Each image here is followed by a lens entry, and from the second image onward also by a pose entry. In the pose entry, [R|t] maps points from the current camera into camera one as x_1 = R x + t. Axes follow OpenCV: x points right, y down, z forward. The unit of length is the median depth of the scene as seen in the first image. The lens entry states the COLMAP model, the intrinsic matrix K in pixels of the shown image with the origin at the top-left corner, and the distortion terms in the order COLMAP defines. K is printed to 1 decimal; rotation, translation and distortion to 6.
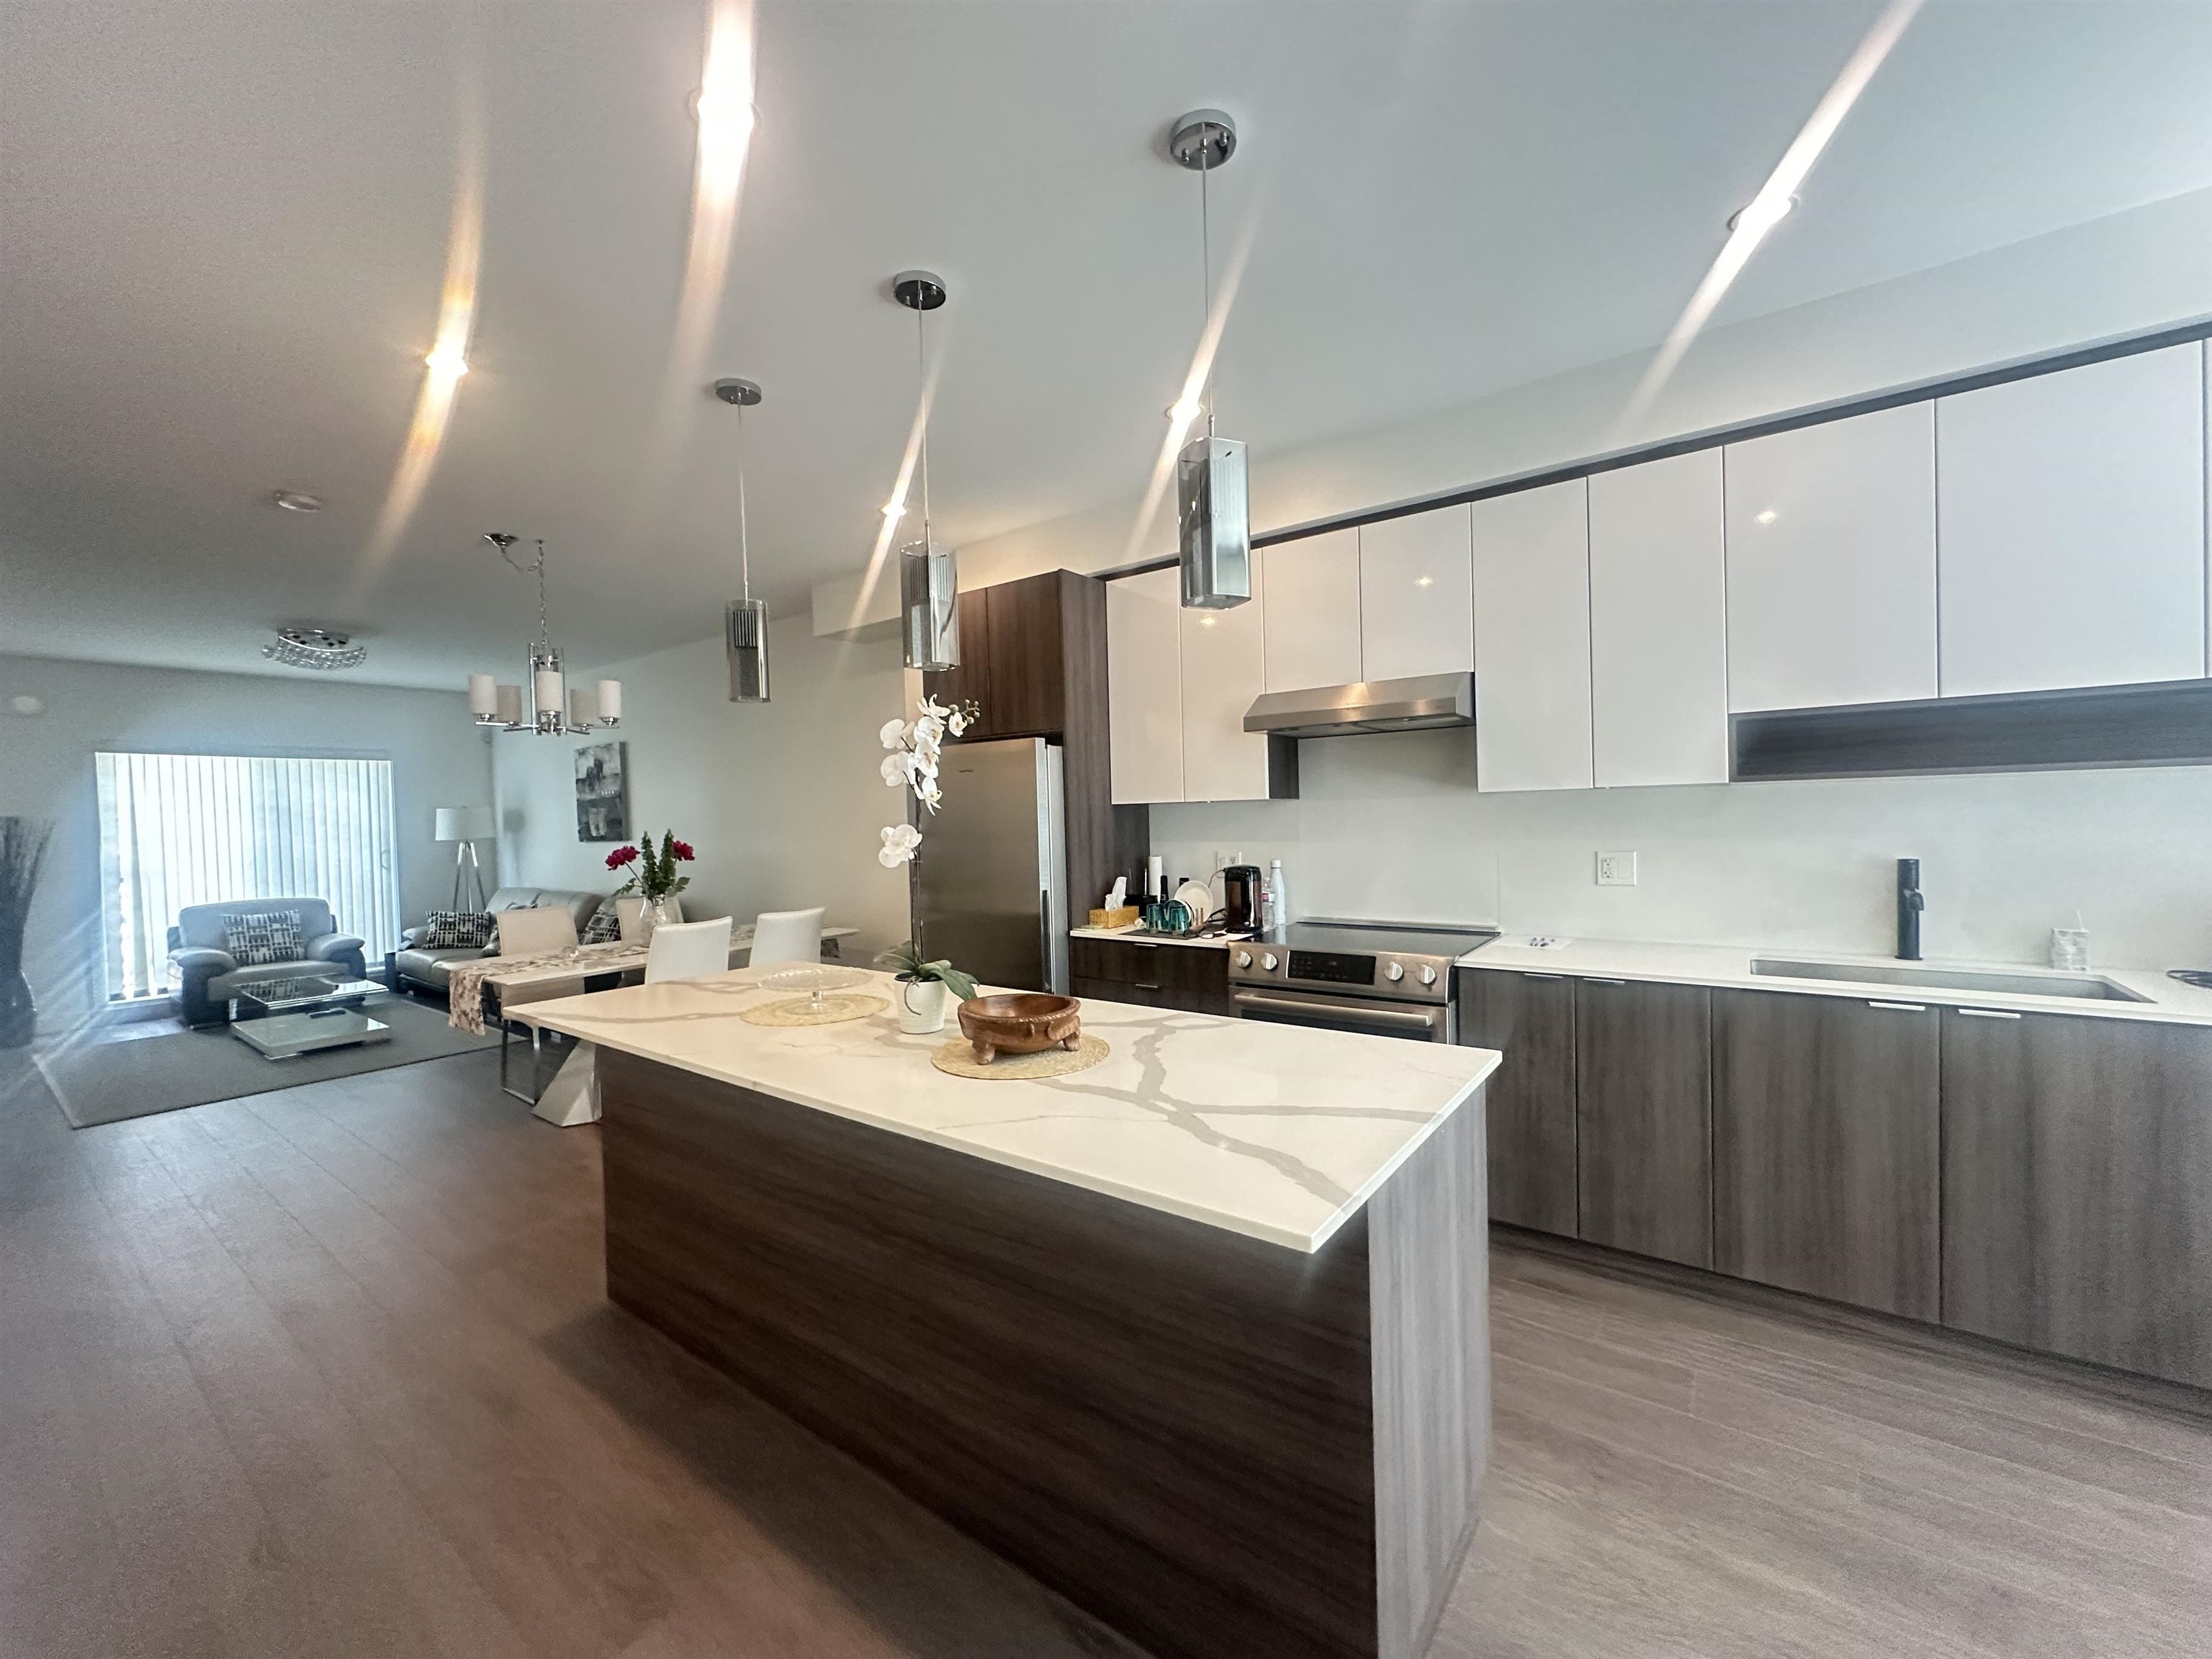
lens RADIAL K [[886.6, 0, 1104.3], [0, 886.6, 834.3], [0, 0, 1]] dist [-0.003004, 0.000725]
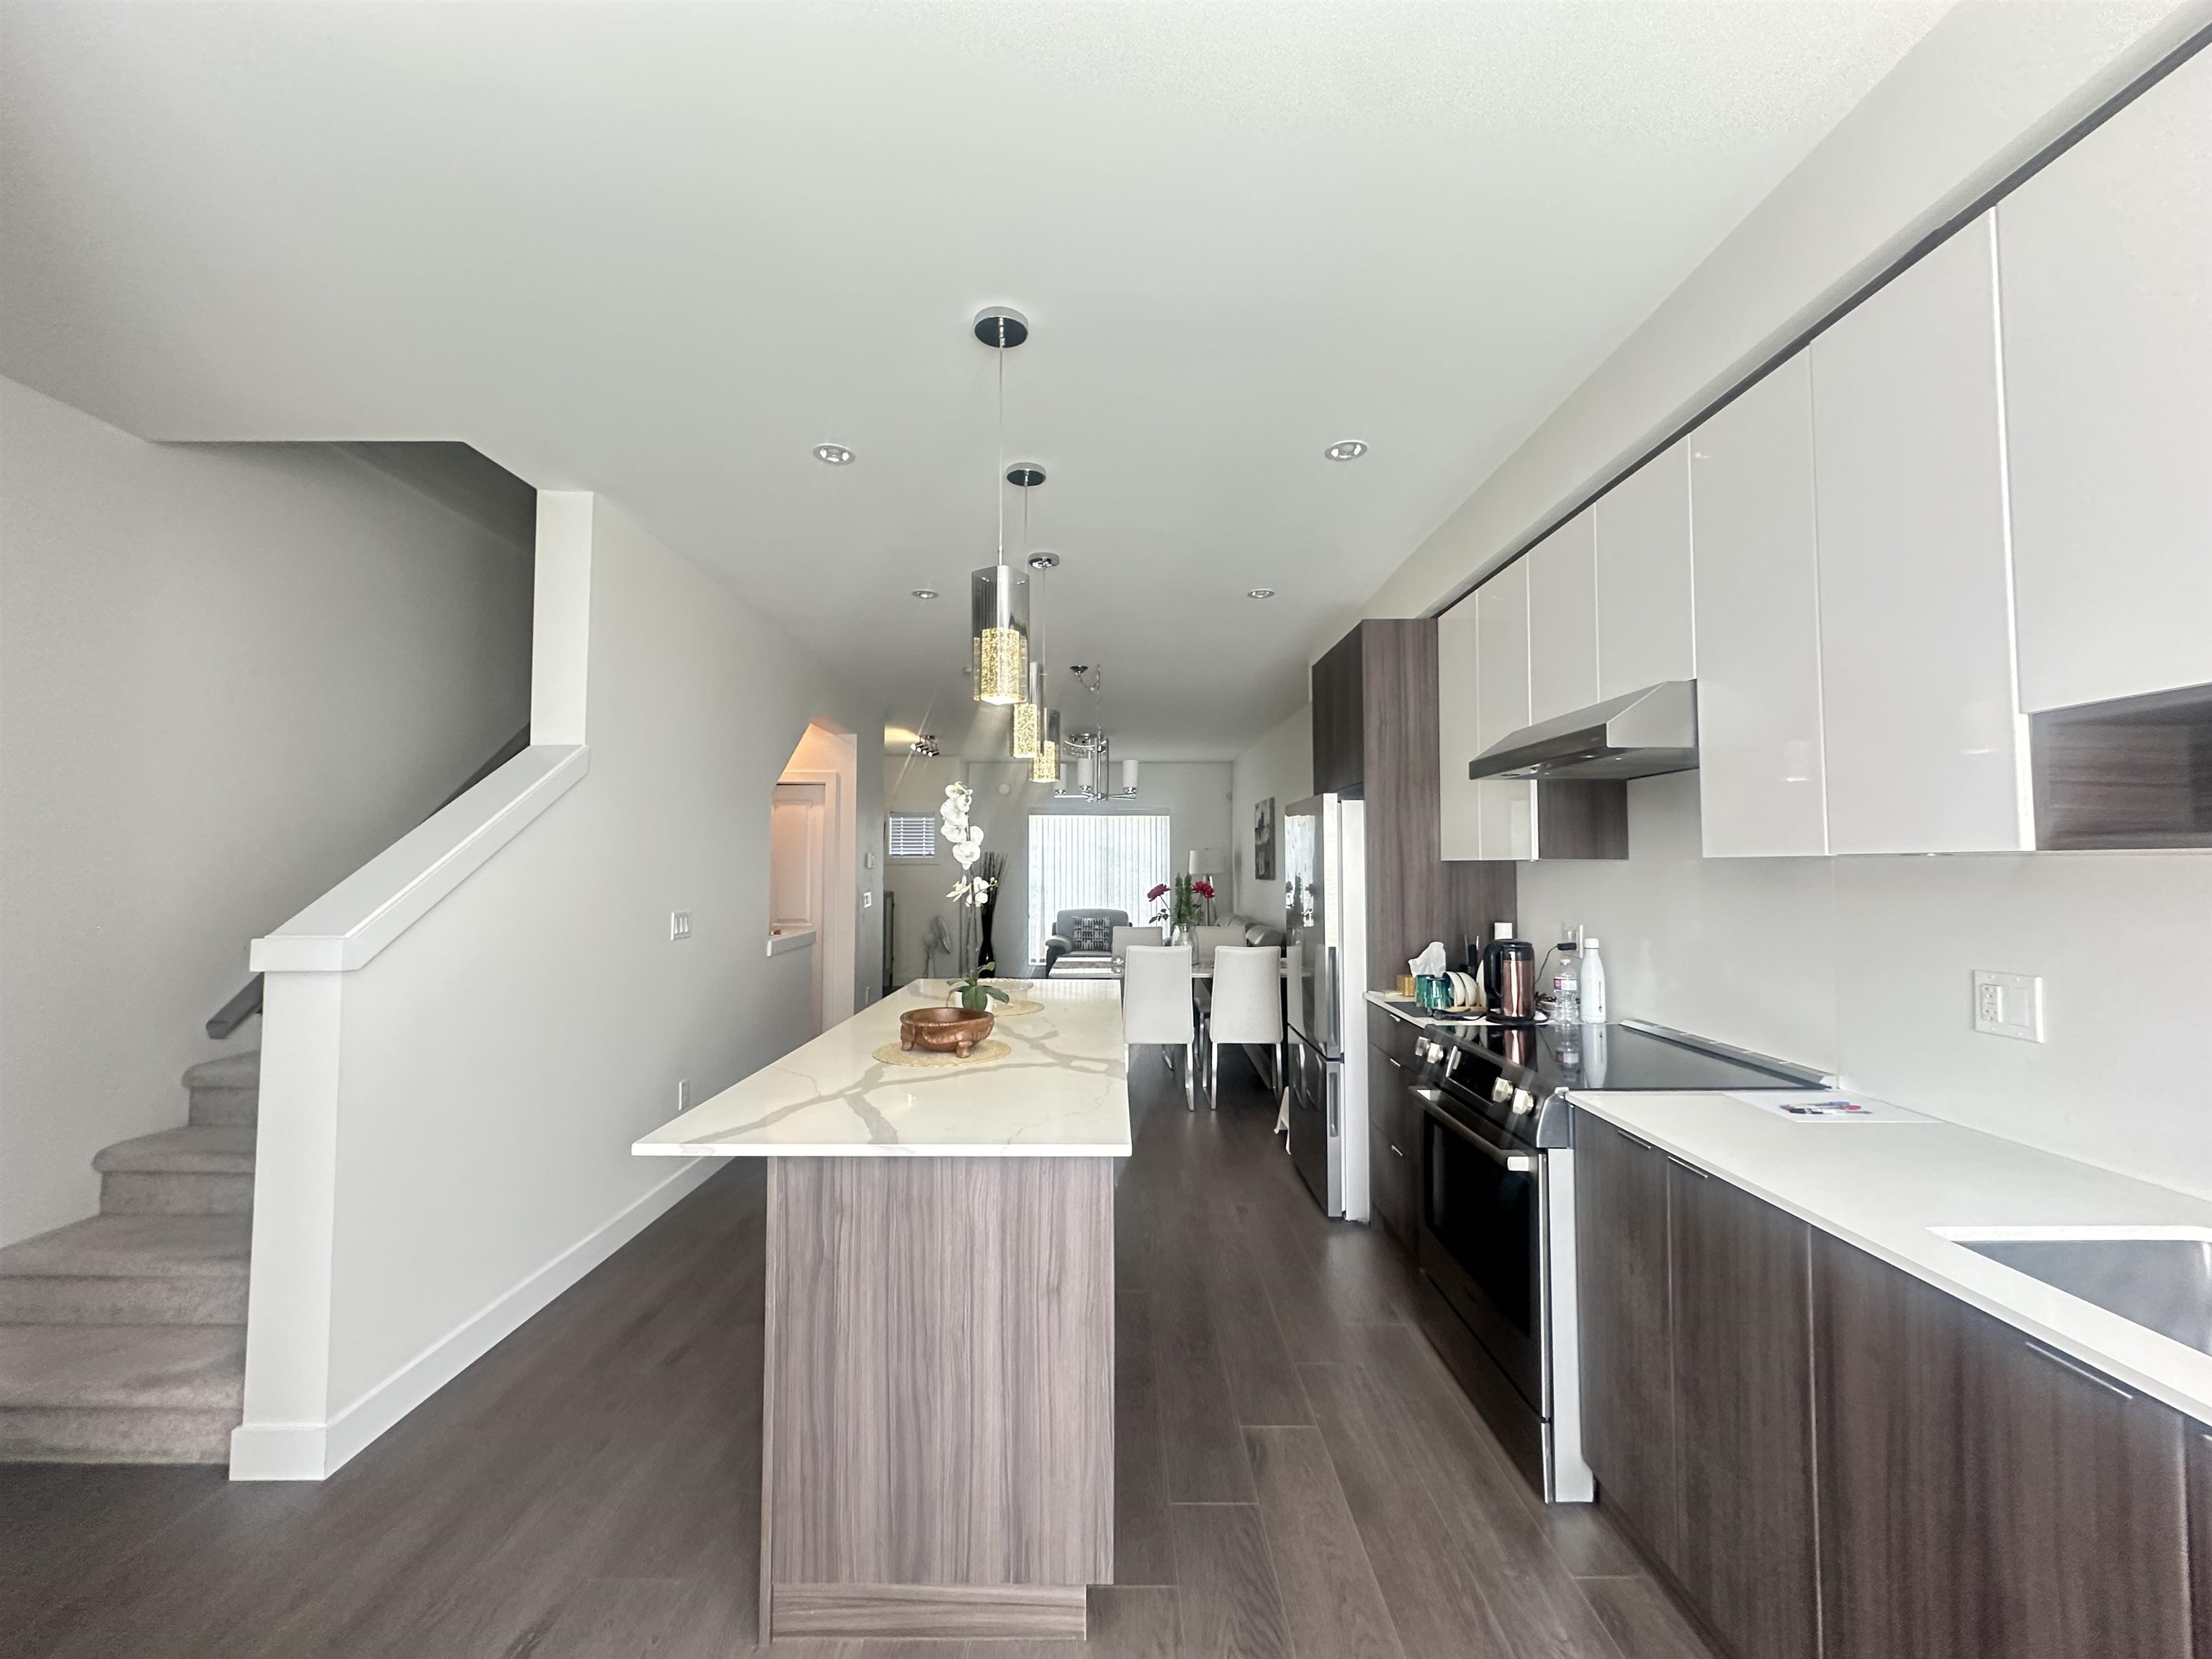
lens RADIAL K [[886.6, 0, 1101.6], [0, 886.6, 829.7], [0, 0, 1]] dist [-0.003004, 0.000725]
pose [[0.591760, -0.005421, -0.806096, 0.793289], [-0.035844, 0.998811, -0.033030, -0.034678], [0.805317, 0.048439, 0.590863, 0.278726]]
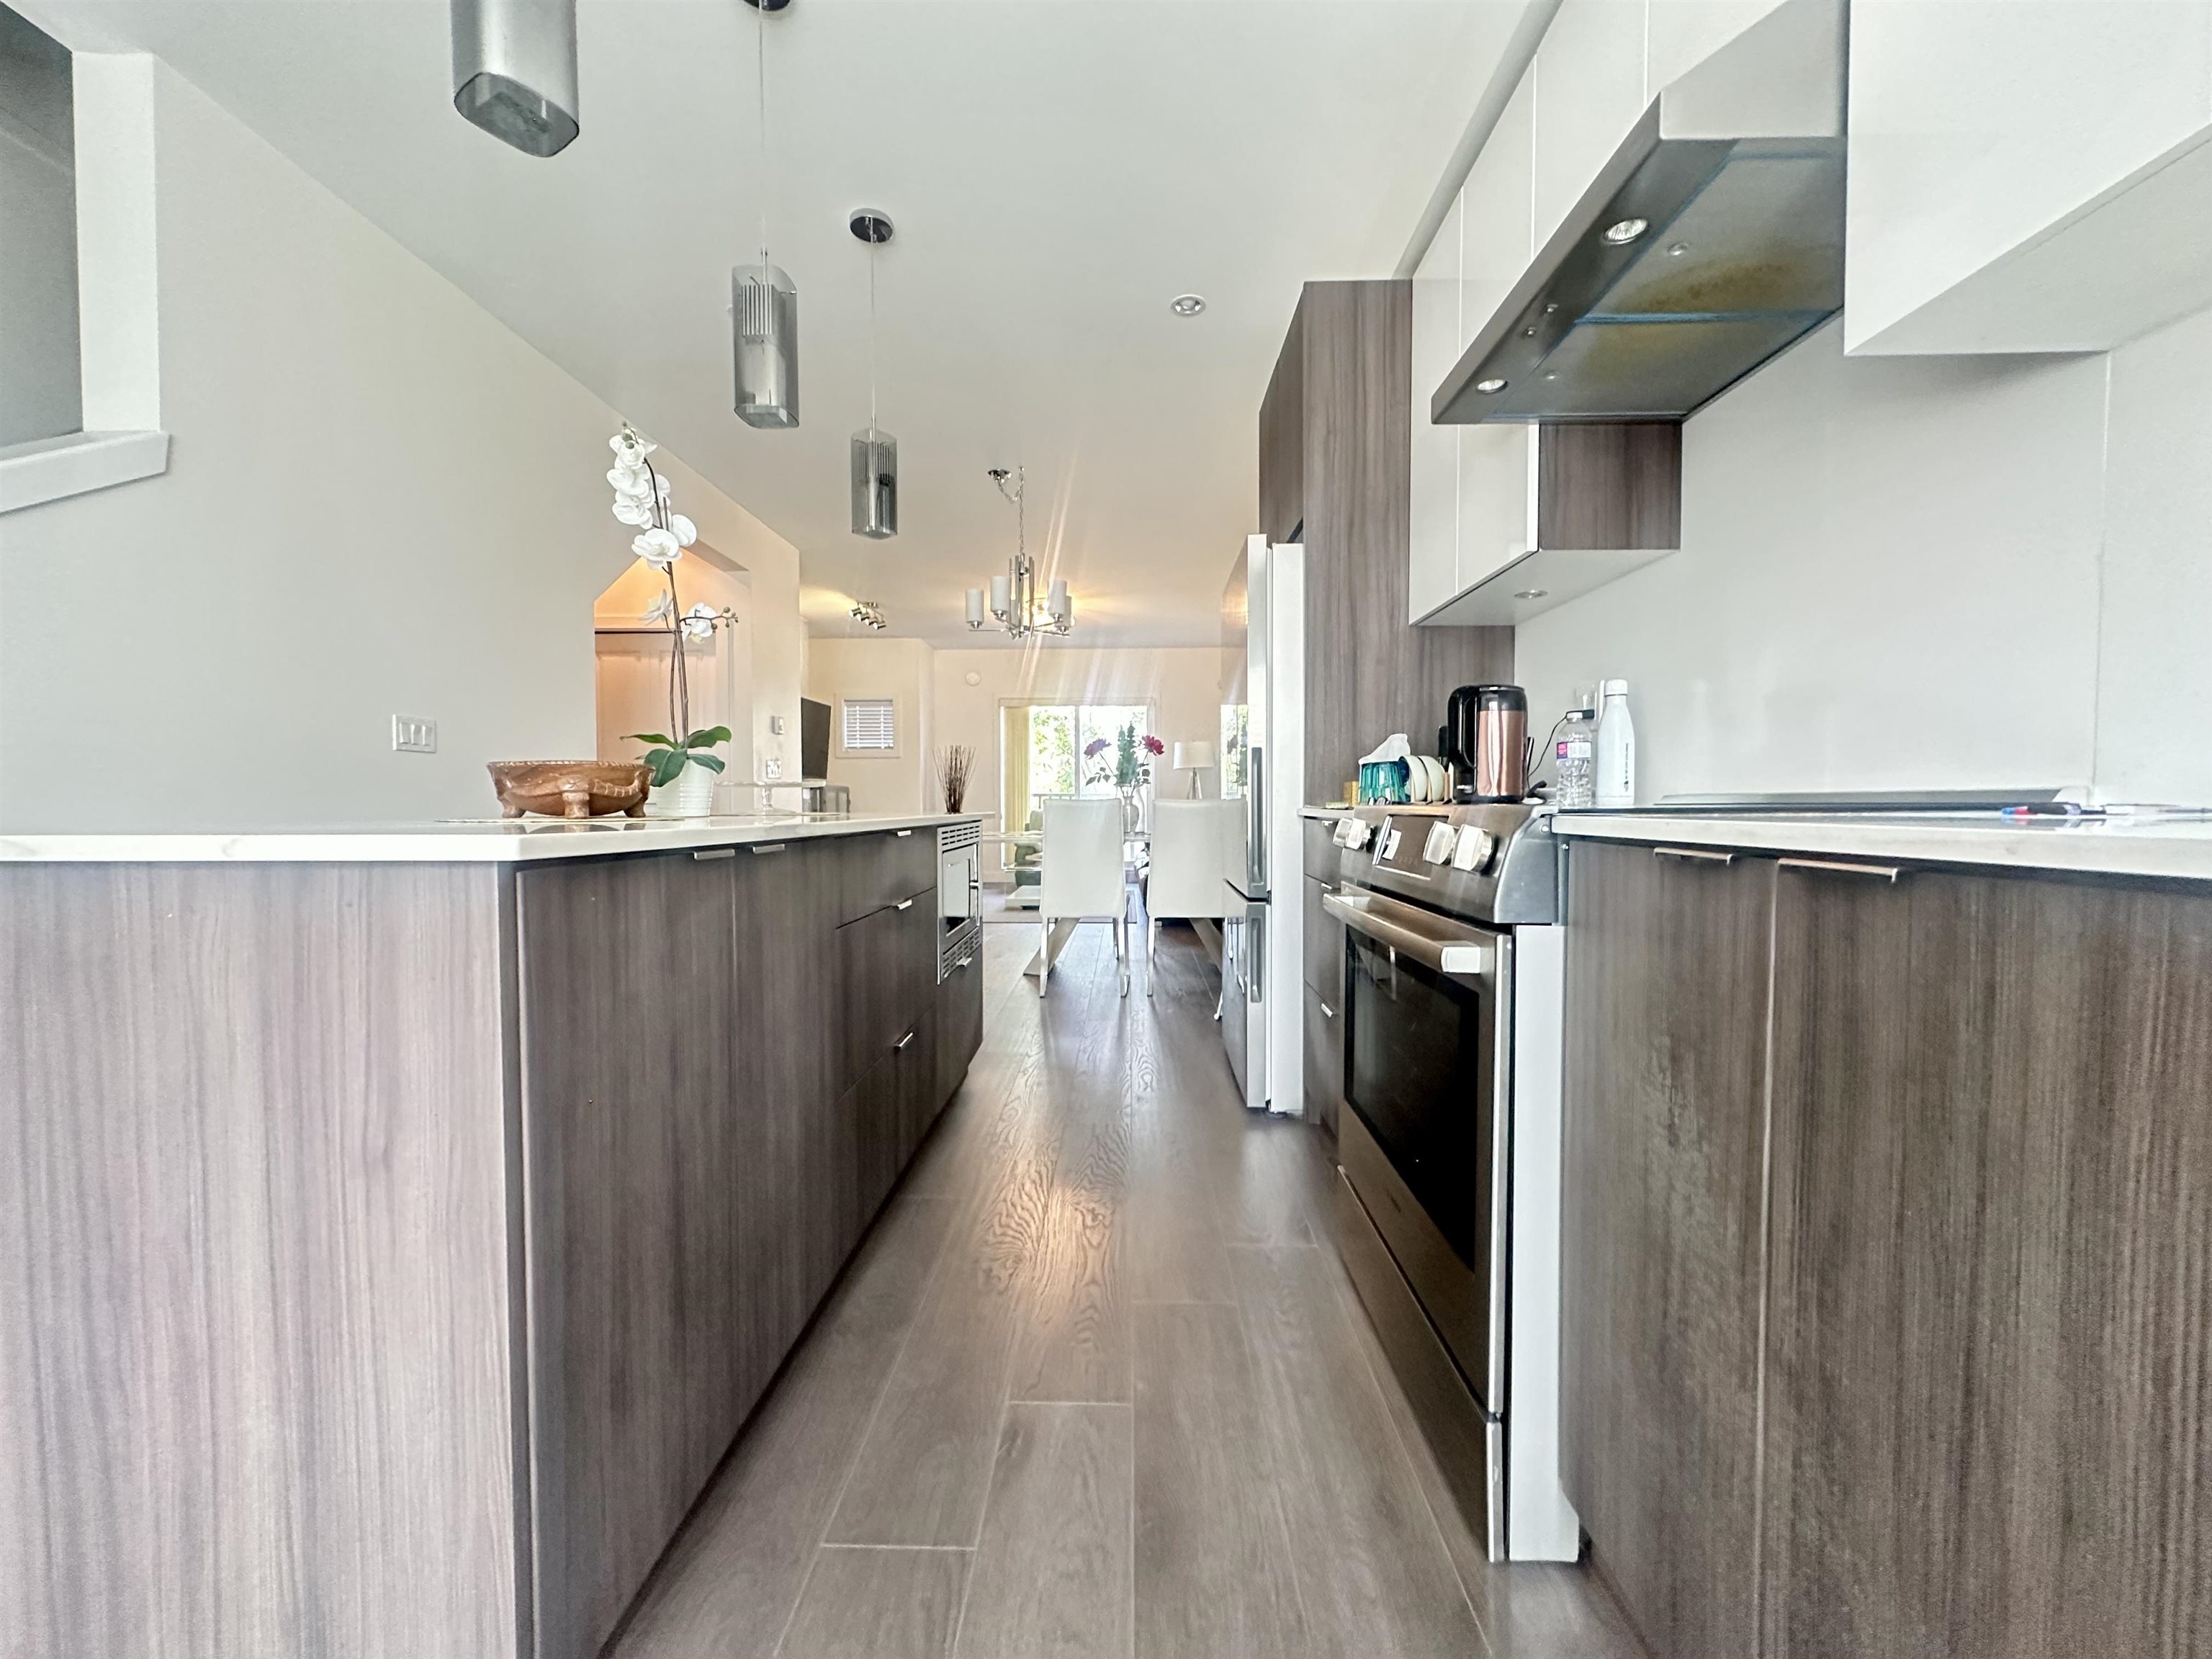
lens RADIAL K [[886.6, 0, 1101.0], [0, 886.6, 830.0], [0, 0, 1]] dist [-0.003004, 0.000725]
pose [[0.569140, 0.050041, -0.820717, 0.626283], [-0.032635, 0.998735, 0.038264, 0.147072], [0.821593, 0.005007, 0.570053, 0.665654]]
